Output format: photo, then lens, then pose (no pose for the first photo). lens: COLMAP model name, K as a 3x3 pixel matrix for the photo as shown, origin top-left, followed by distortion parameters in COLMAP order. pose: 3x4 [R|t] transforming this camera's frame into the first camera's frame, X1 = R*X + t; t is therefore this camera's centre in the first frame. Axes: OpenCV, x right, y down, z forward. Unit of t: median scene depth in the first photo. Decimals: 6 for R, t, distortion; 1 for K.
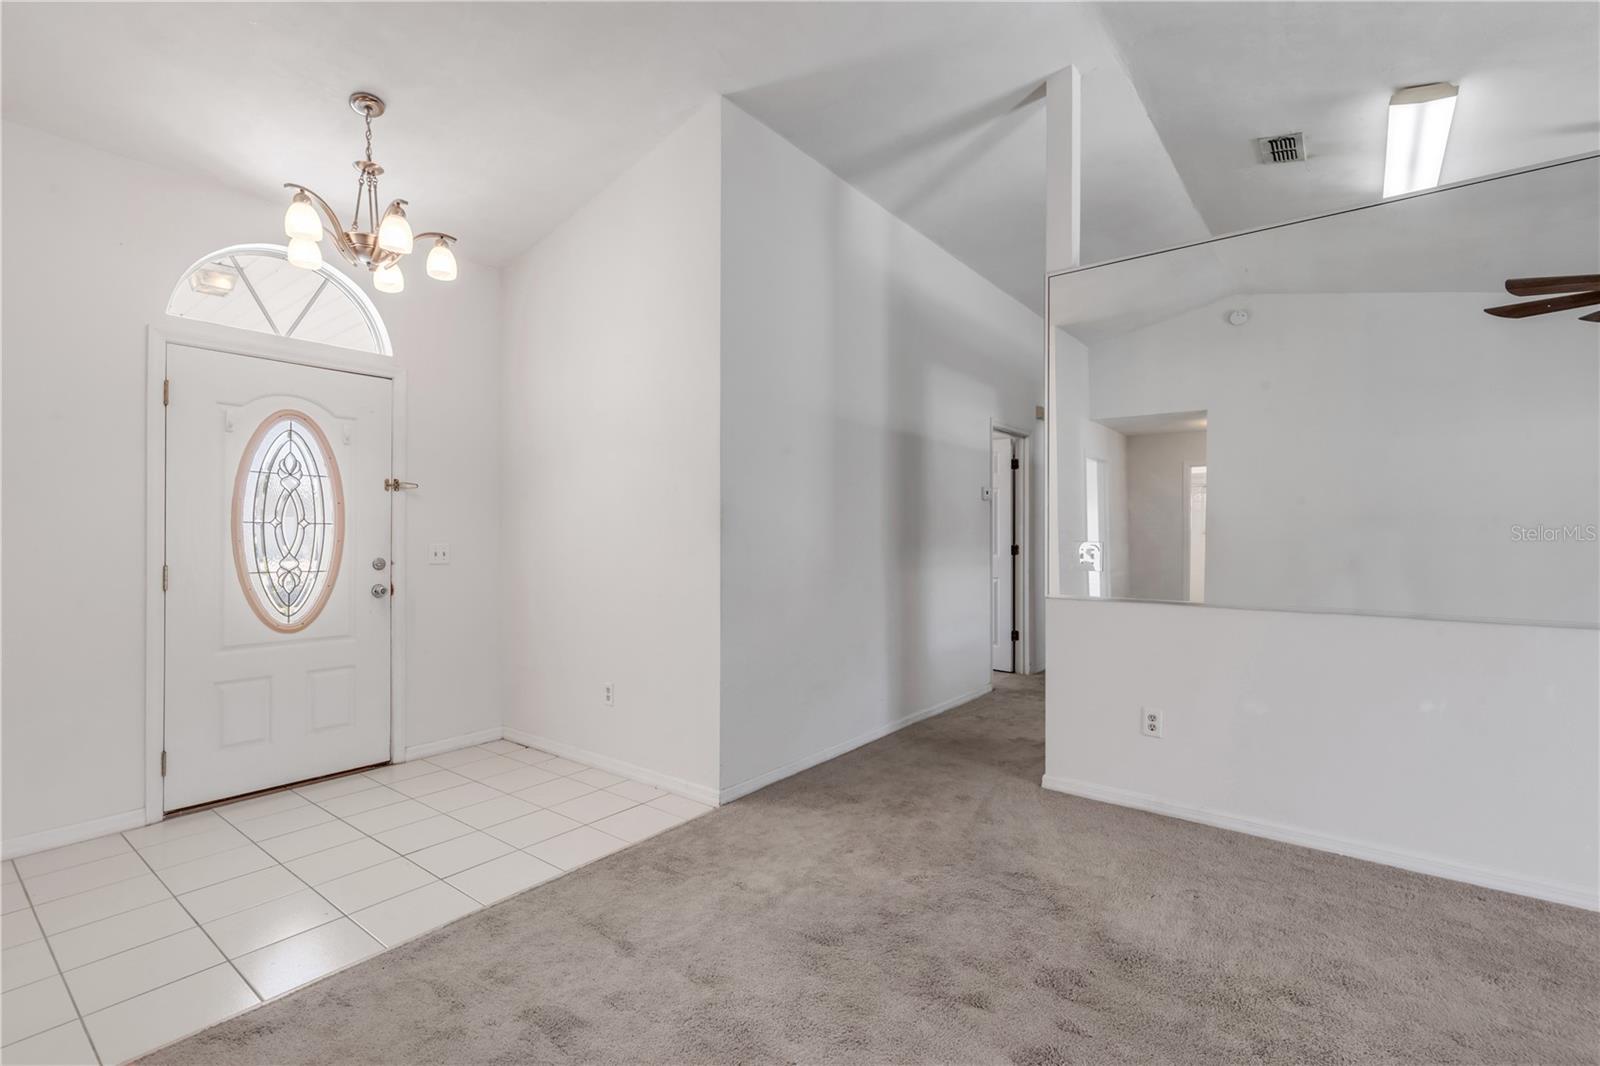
lens RADIAL K [[720.7, 0, 797.5], [0, 720.7, 530.8], [0, 0, 1]] dist [0.002353, 0.000393]
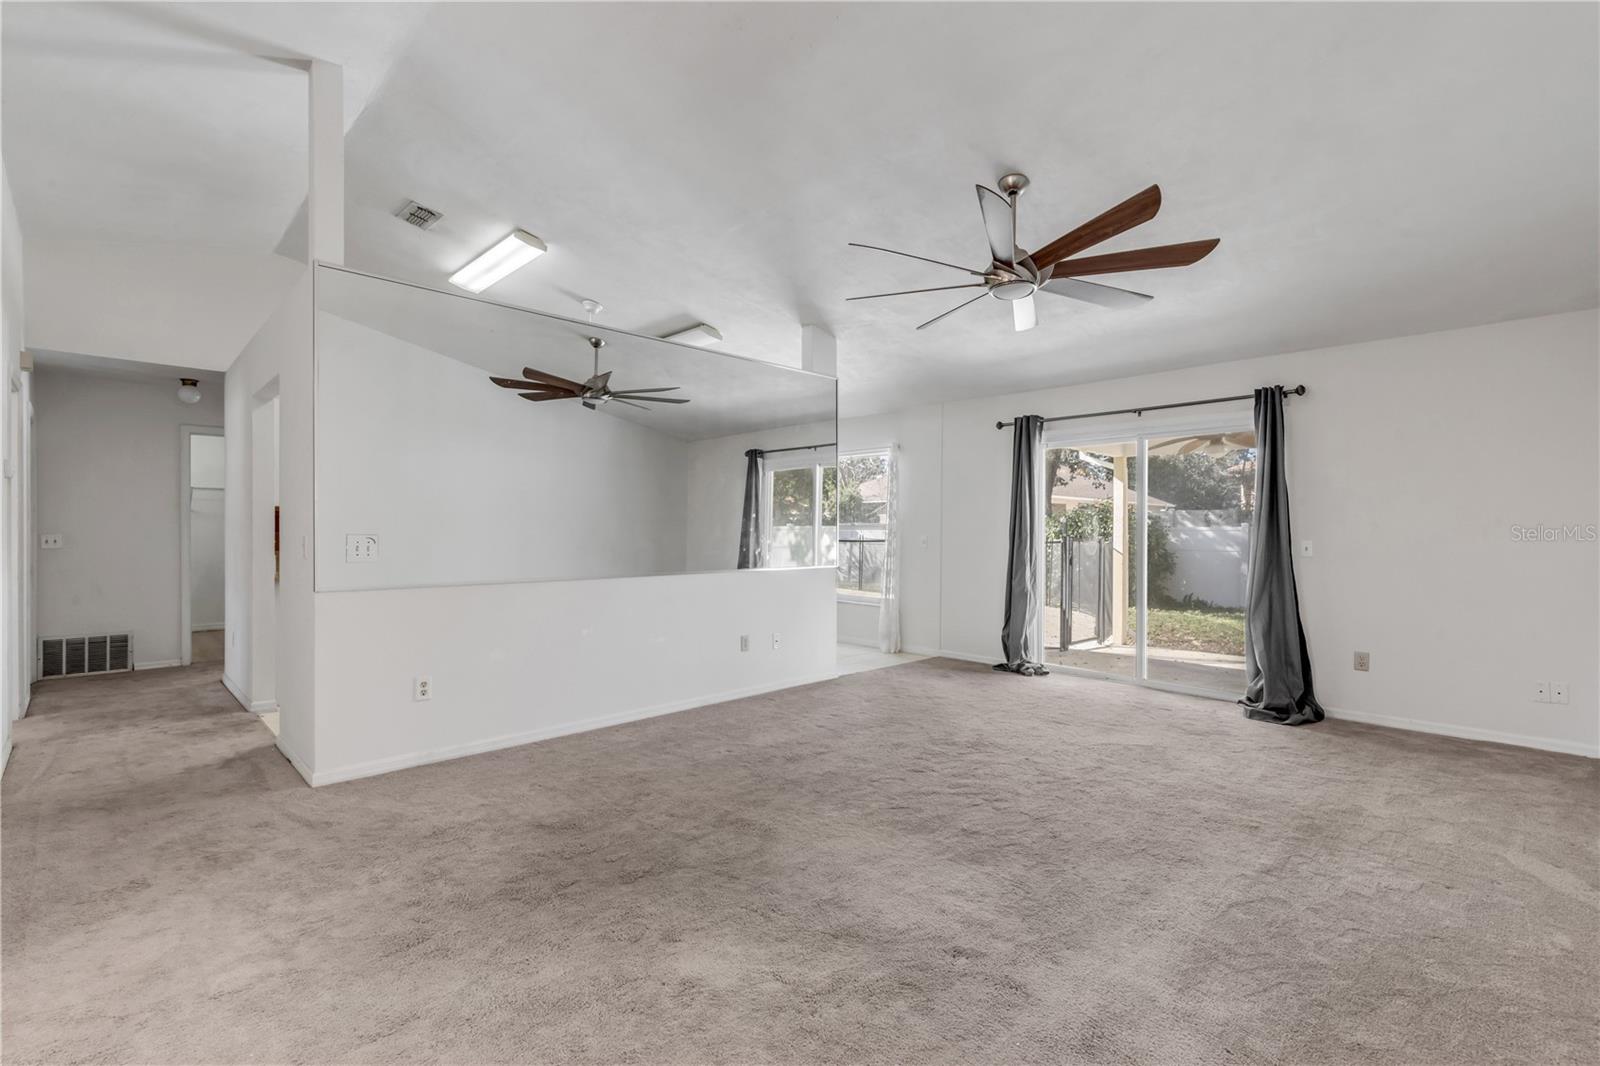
lens RADIAL K [[720.7, 0, 797.7], [0, 720.7, 534.5], [0, 0, 1]] dist [0.002353, 0.000393]
pose [[0.124404, -0.006741, 0.992209, -0.598803], [-0.008096, 0.999937, 0.007808, 0.001188], [-0.992199, -0.009005, 0.124341, 0.253077]]
